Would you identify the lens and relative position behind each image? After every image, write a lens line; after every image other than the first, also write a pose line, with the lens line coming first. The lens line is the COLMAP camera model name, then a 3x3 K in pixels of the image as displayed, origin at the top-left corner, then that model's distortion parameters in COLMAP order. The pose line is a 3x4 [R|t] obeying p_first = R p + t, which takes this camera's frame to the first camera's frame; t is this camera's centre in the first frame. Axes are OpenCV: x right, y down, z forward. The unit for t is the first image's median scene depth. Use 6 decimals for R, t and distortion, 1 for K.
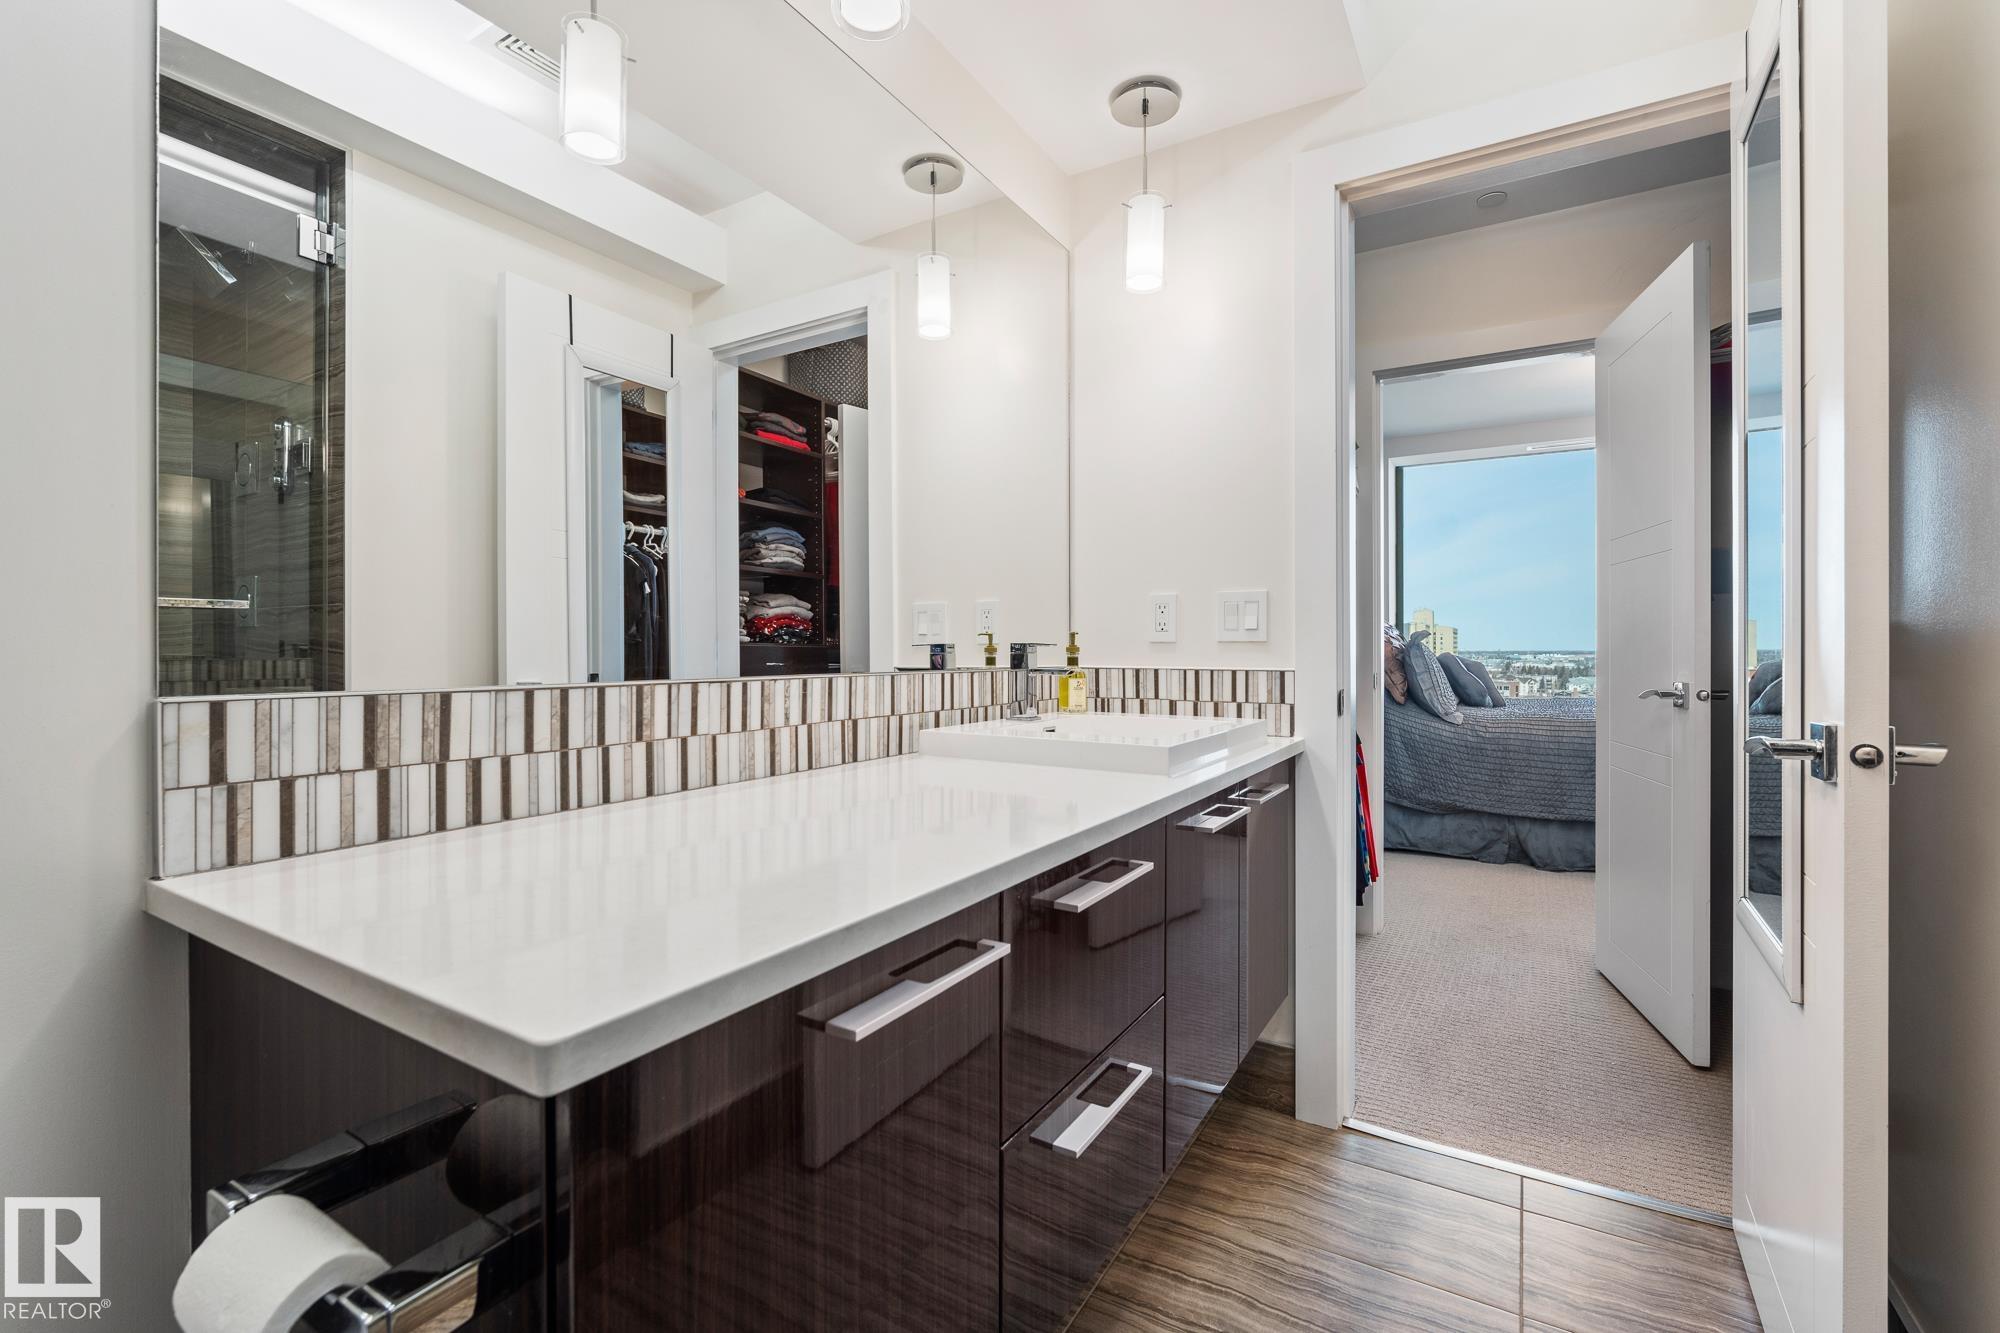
lens RADIAL K [[874.4, 0, 1000.6], [0, 874.4, 654.3], [0, 0, 1]] dist [-0.002826, -0.000035]
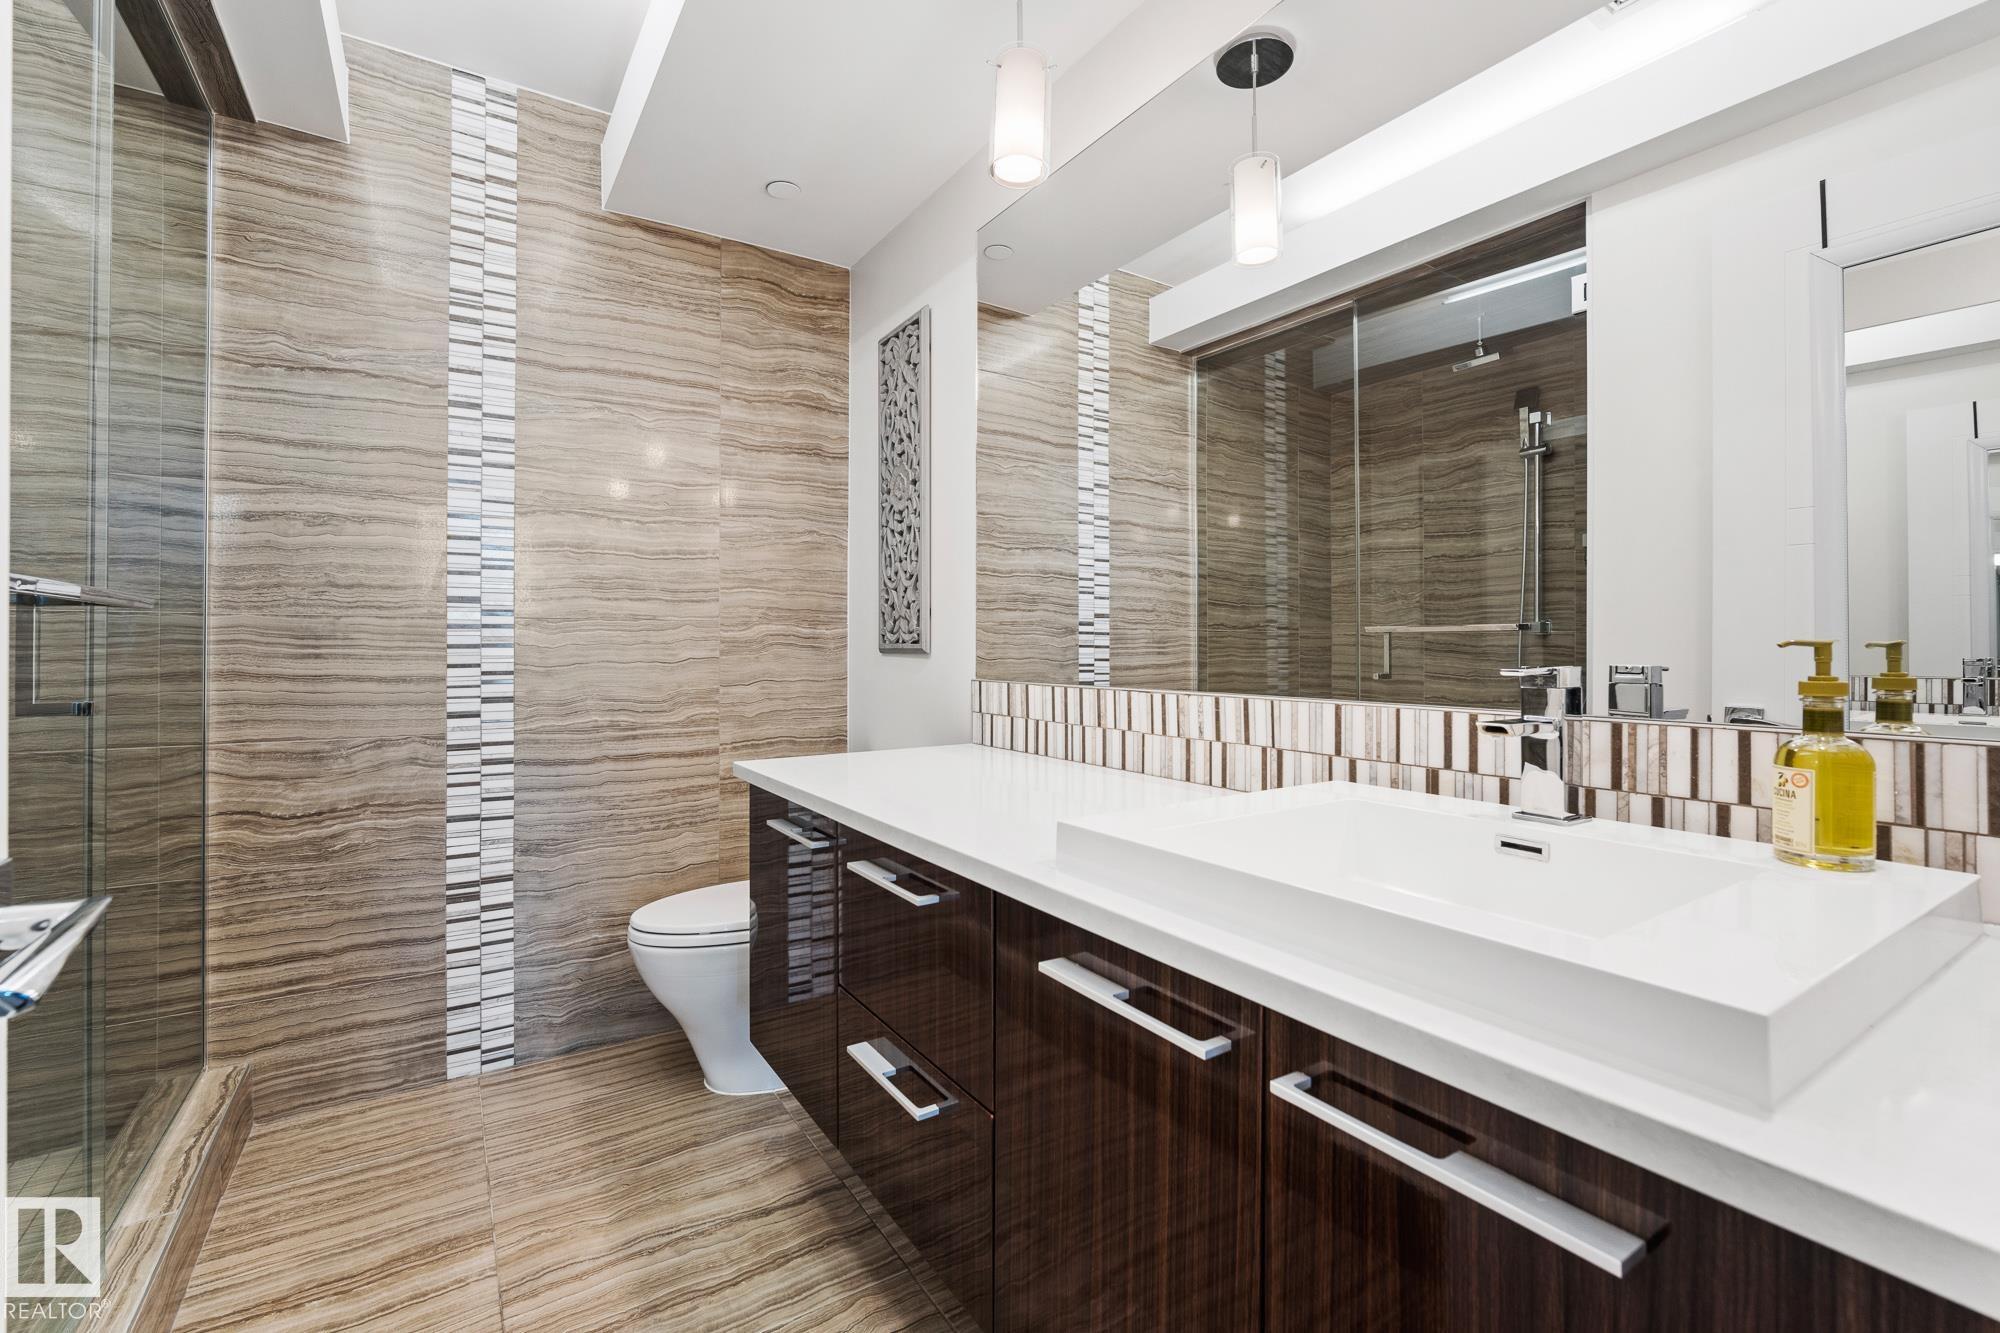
lens RADIAL K [[874.4, 0, 1002.8], [0, 874.4, 652.2], [0, 0, 1]] dist [-0.002826, -0.000035]
pose [[-0.441307, 0.001768, -0.897354, 0.810674], [-0.007378, 0.999957, 0.005599, -0.028160], [0.897326, 0.009091, -0.441275, 1.236766]]
